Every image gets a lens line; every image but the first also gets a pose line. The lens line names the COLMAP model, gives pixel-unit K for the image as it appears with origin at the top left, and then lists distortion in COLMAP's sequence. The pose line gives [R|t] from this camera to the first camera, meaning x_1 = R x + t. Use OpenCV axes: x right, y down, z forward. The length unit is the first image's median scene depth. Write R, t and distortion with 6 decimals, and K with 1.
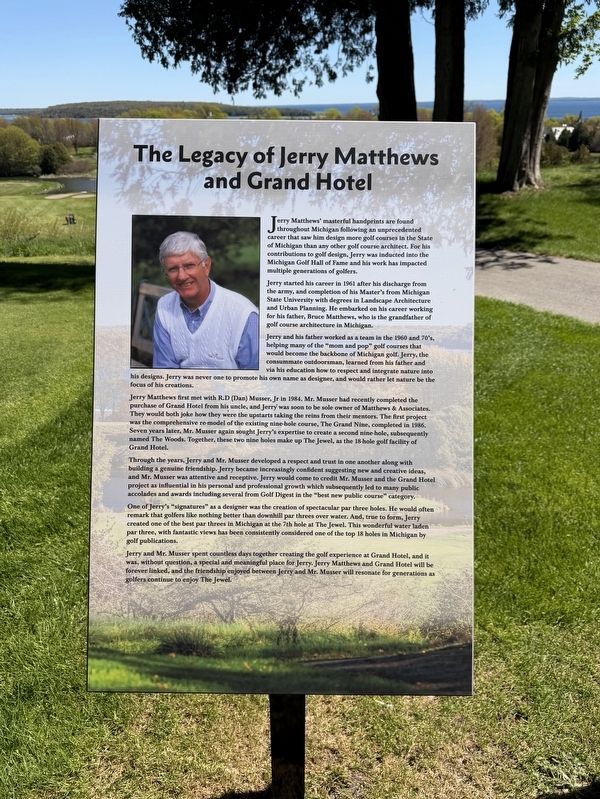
lens RADIAL K [[626.9, 0, 300.0], [0, 626.9, 399.5], [0, 0, 1]] dist [0.006853, -0.000302]
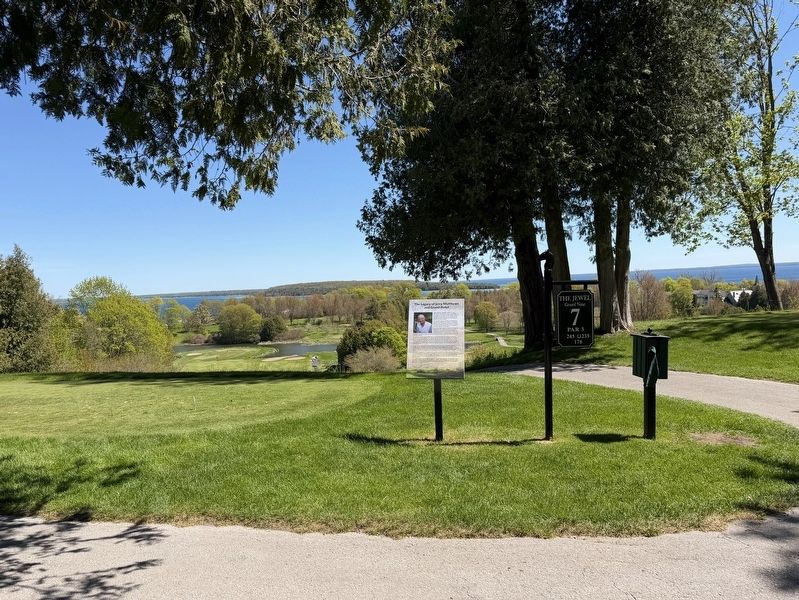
lens RADIAL K [[626.9, 0, 399.5], [0, 626.9, 300.0], [0, 0, 1]] dist [0.006853, -0.000302]
pose [[0.989793, -0.027735, -0.139789, 0.045740], [-0.029883, 0.918681, -0.393867, 0.194149], [0.139346, 0.394024, 0.908475, -0.450199]]
